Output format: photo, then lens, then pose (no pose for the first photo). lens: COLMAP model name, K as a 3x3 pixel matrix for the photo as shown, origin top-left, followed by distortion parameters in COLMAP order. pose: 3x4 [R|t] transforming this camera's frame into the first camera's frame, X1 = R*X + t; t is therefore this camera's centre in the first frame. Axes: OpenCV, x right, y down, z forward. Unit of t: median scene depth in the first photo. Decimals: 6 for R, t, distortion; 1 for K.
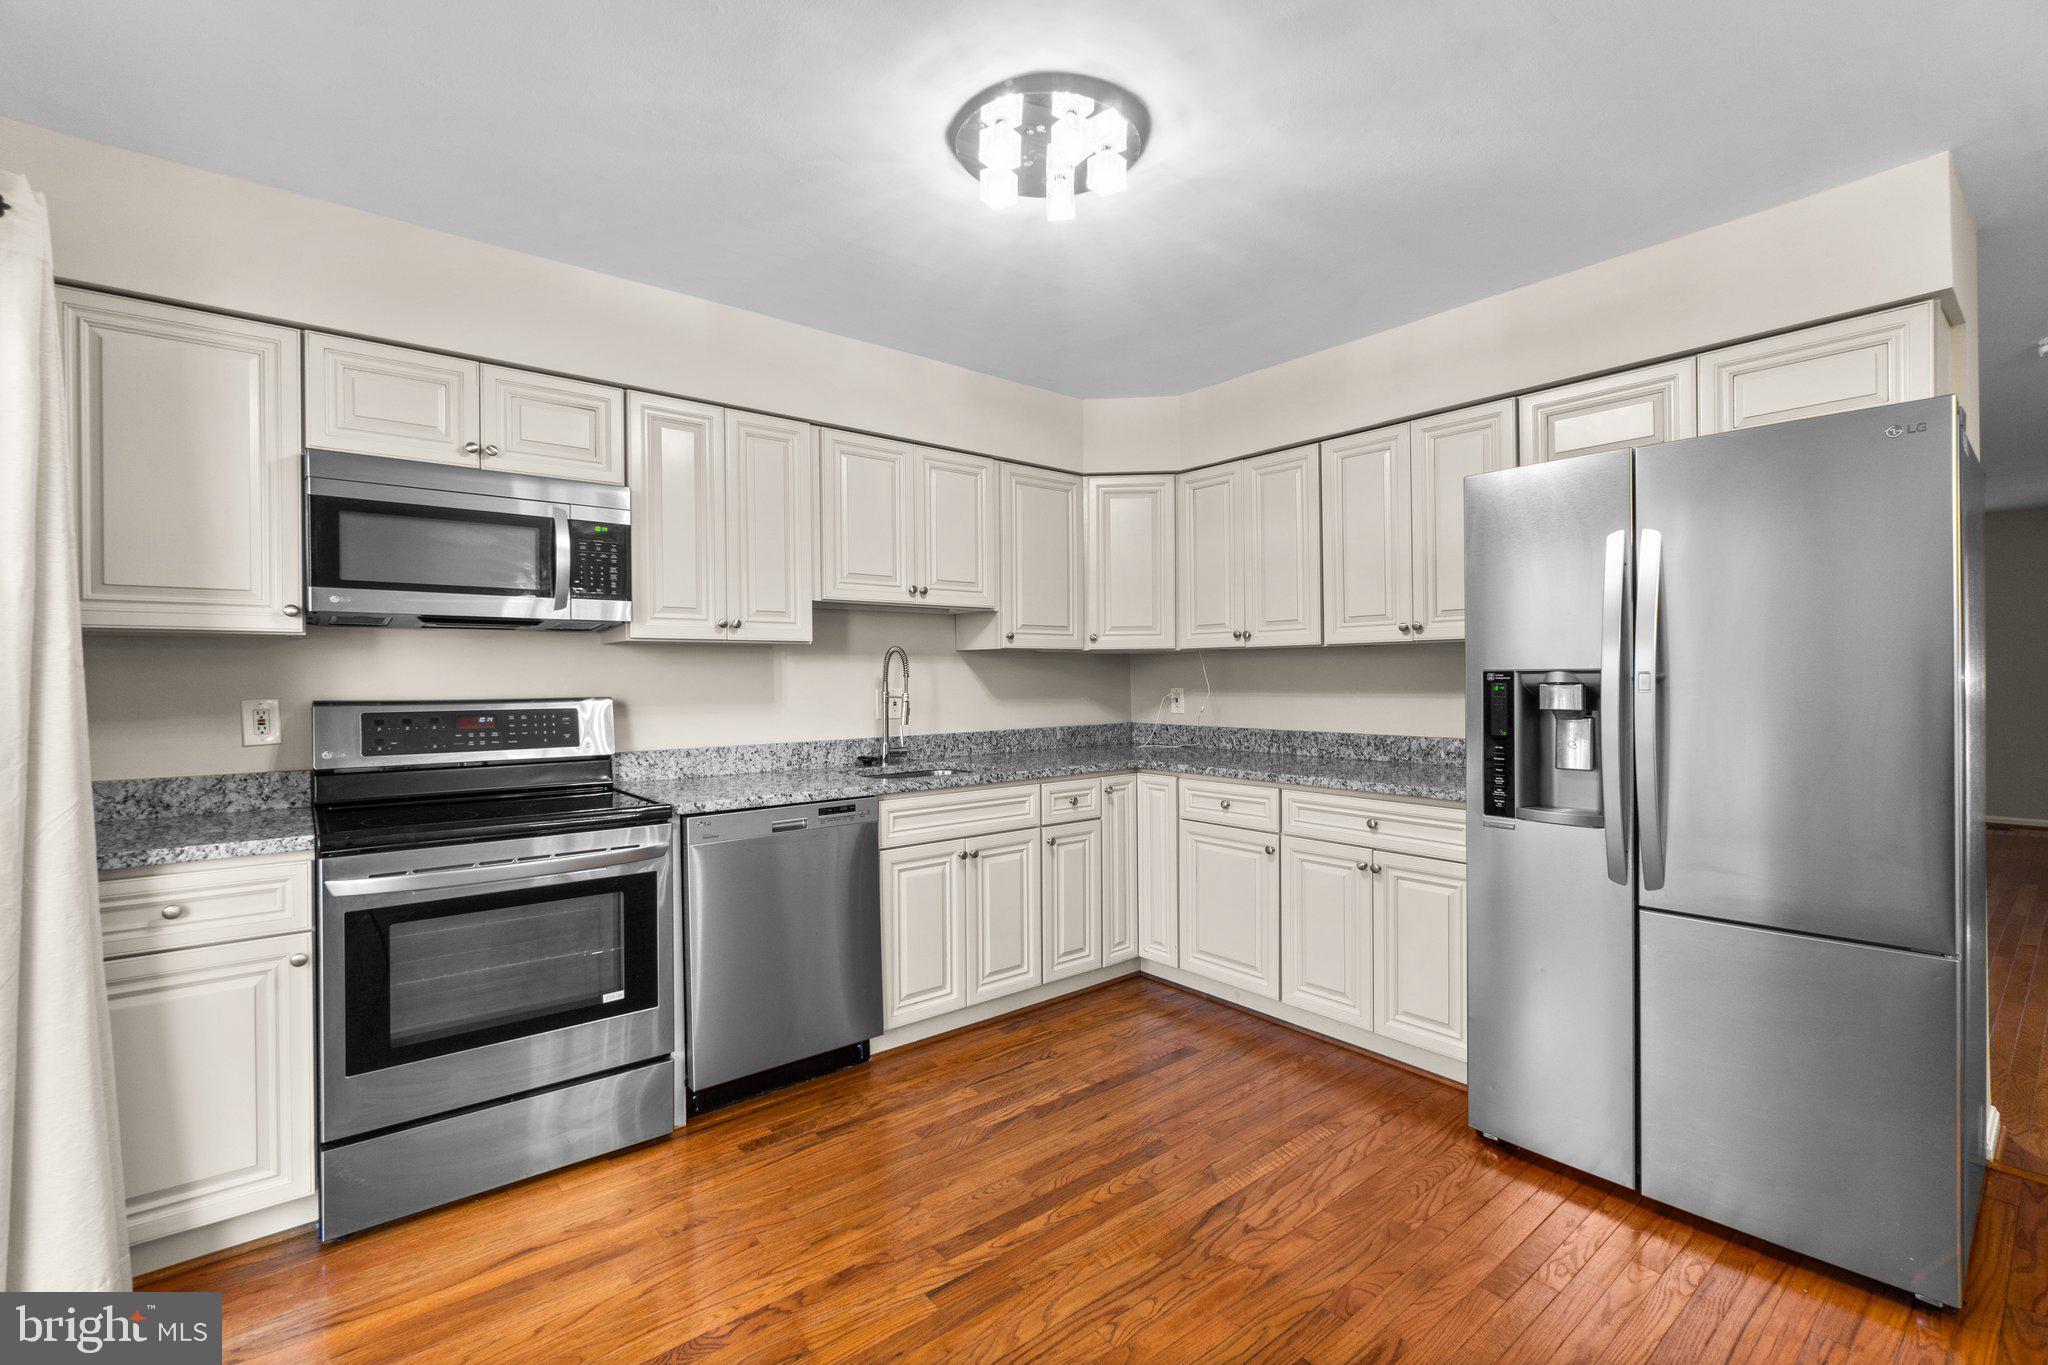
lens RADIAL K [[893.5, 0, 1015.7], [0, 893.5, 680.5], [0, 0, 1]] dist [-0.003031, -0.000159]
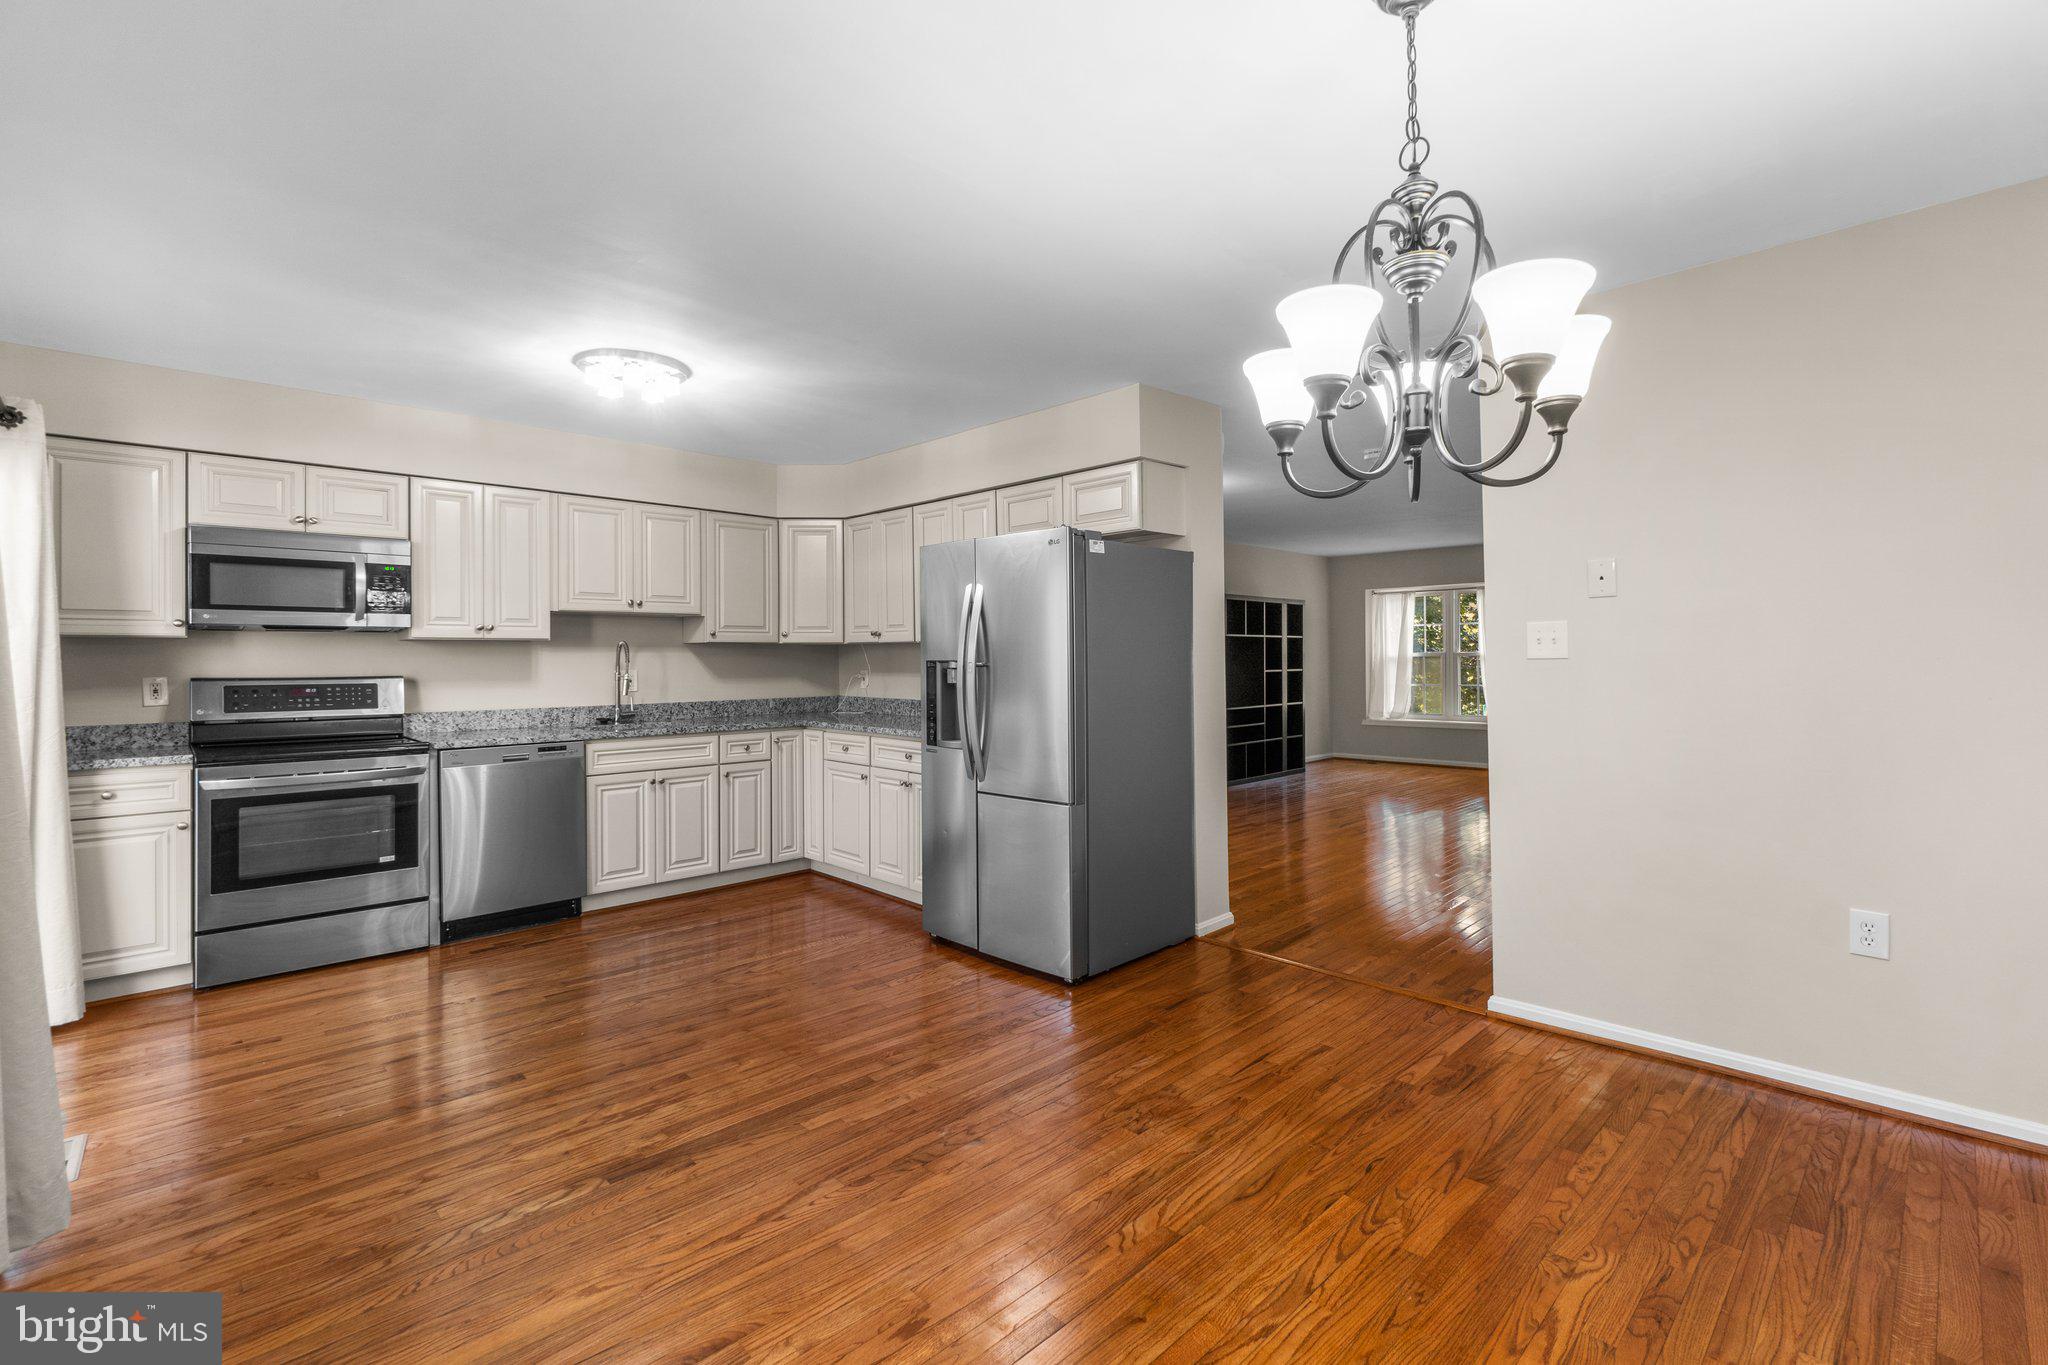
lens RADIAL K [[909.2, 0, 1030.6], [0, 909.2, 654.0], [0, 0, 1]] dist [-0.004247, -0.000060]
pose [[0.996039, 0.002811, 0.088871, 0.467868], [-0.002044, 0.999960, -0.008721, -0.007375], [-0.088892, 0.008505, 0.996005, -0.620389]]
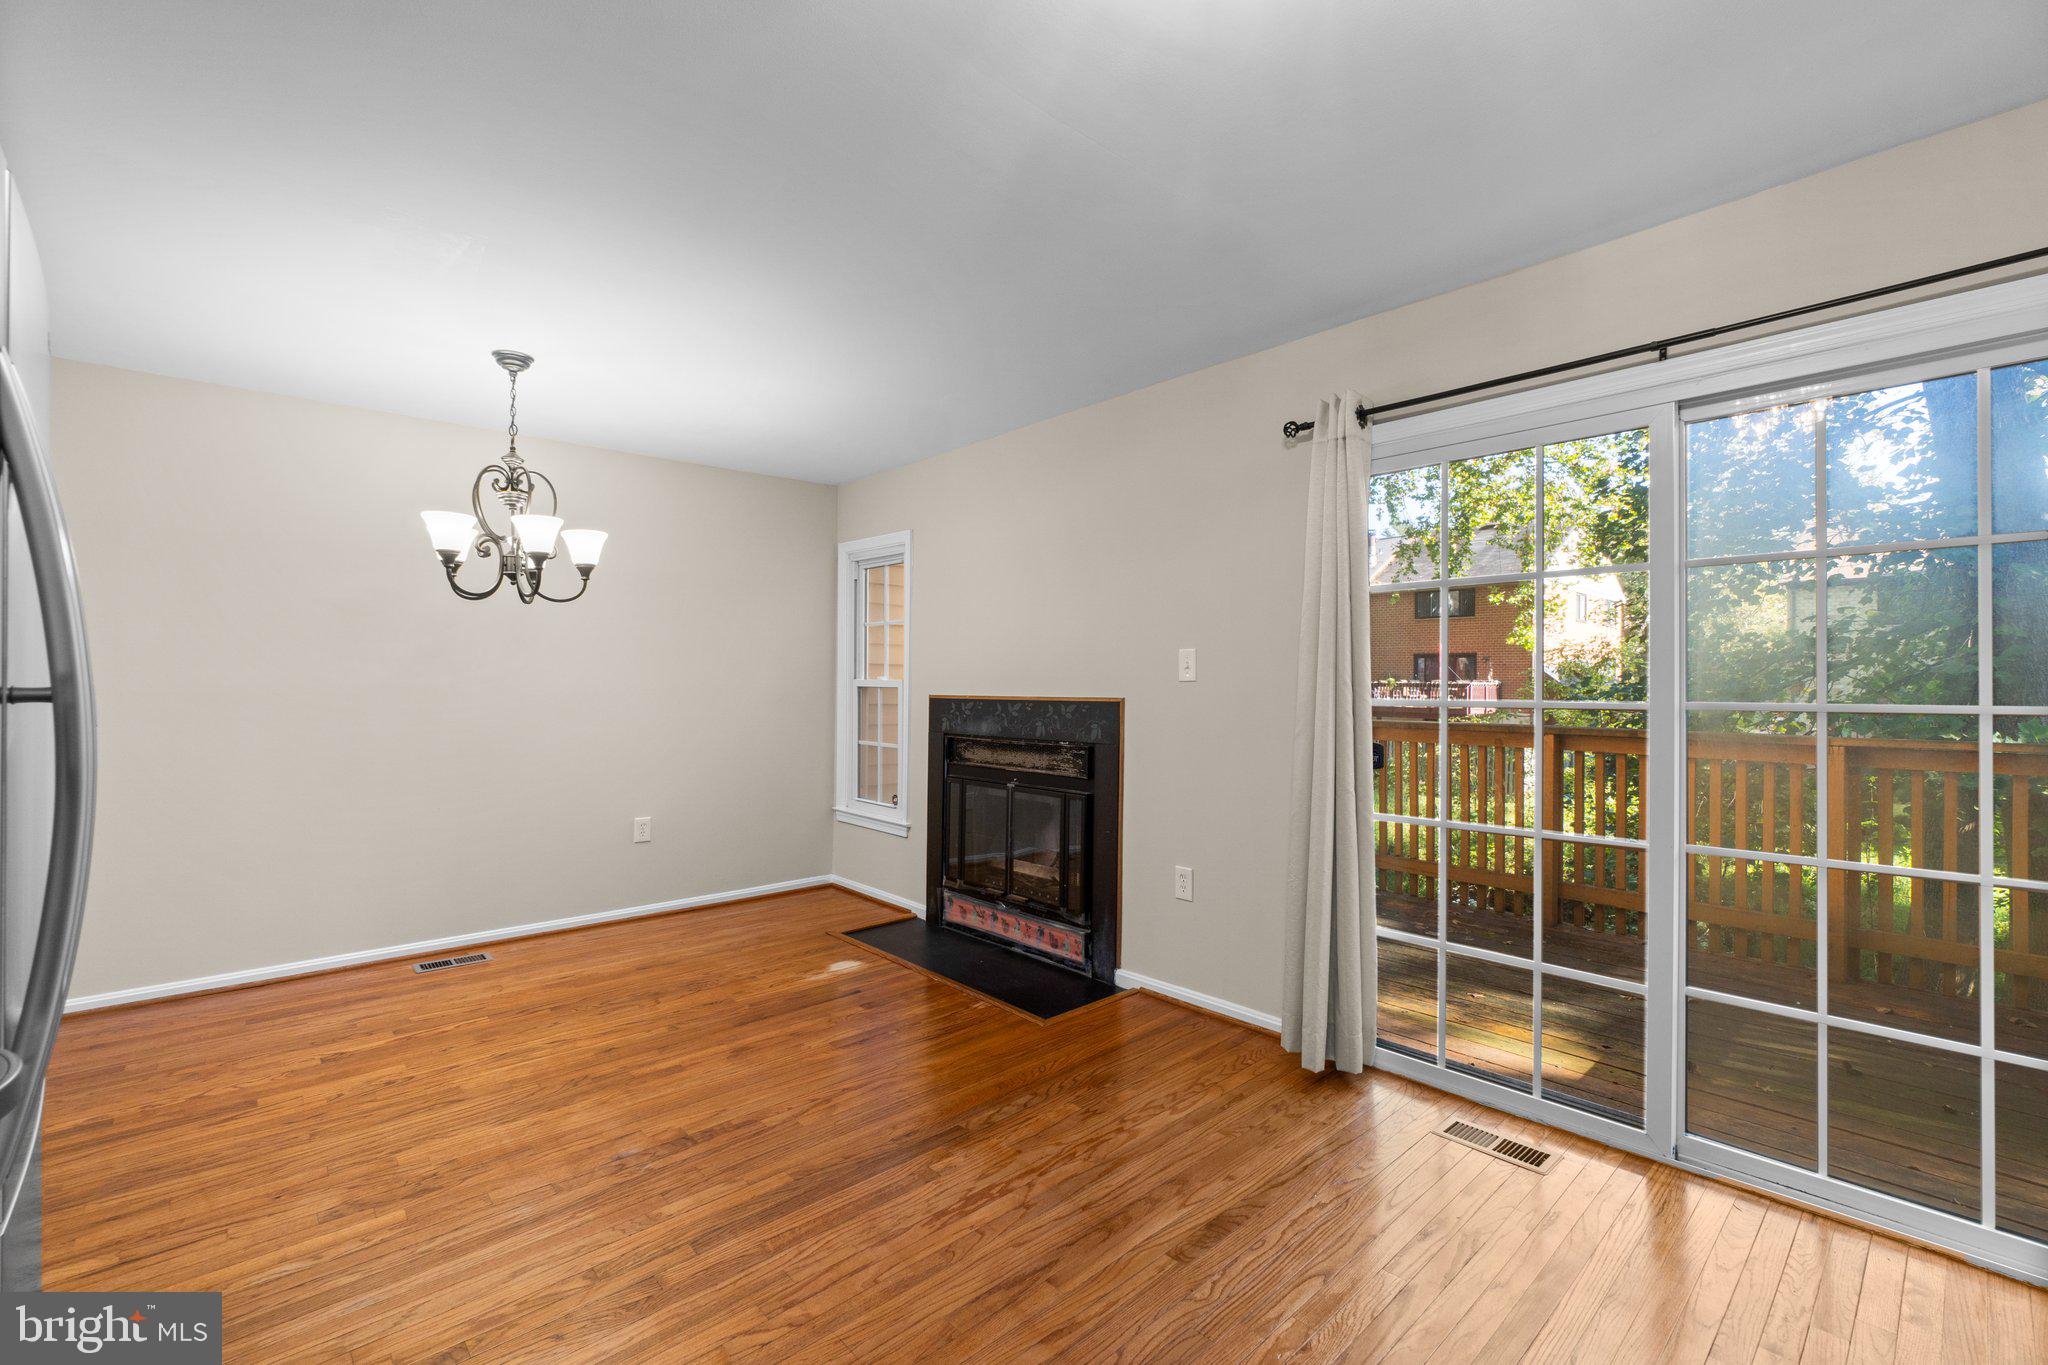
lens RADIAL K [[879.1, 0, 1015.7], [0, 879.1, 679.7], [0, 0, 1]] dist [-0.002579, 0.000100]
pose [[-0.998586, 0.008957, -0.052396, 0.166592], [0.009001, 0.999959, -0.000607, -0.004388], [0.052388, -0.001077, -0.998626, 1.059114]]
